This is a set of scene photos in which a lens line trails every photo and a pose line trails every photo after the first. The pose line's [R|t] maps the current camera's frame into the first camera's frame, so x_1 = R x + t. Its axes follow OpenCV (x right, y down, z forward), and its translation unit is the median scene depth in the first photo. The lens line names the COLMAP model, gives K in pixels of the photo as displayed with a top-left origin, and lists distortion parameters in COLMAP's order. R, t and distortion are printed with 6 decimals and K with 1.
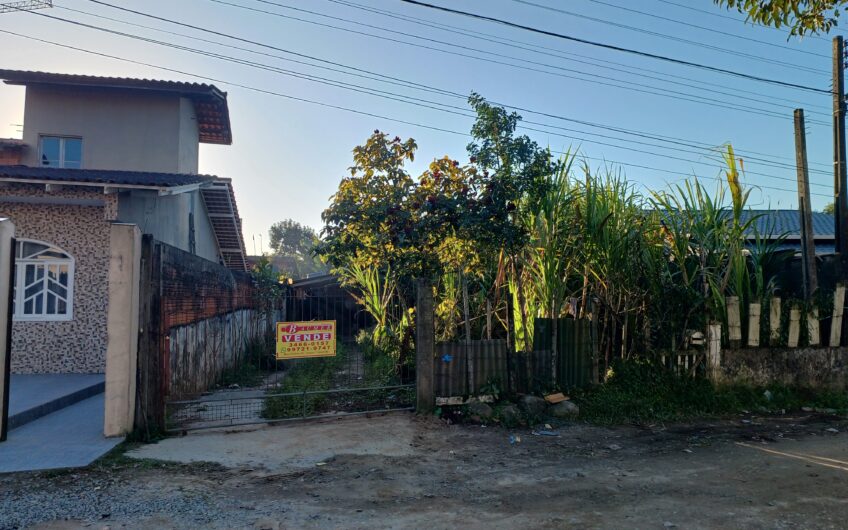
lens RADIAL K [[623.6, 0, 424.3], [0, 623.6, 264.6], [0, 0, 1]] dist [-0.000884, -0.000264]
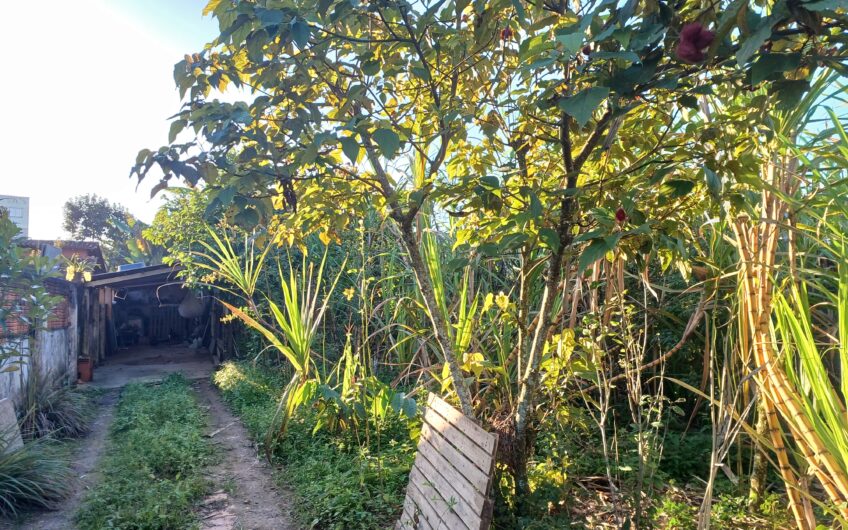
lens RADIAL K [[623.6, 0, 423.6], [0, 623.6, 264.5], [0, 0, 1]] dist [-0.000884, -0.000264]
pose [[0.963542, 0.009411, 0.267393, -0.169202], [-0.011304, 0.999921, 0.005539, 0.022519], [-0.267320, -0.008360, 0.963572, 0.878665]]
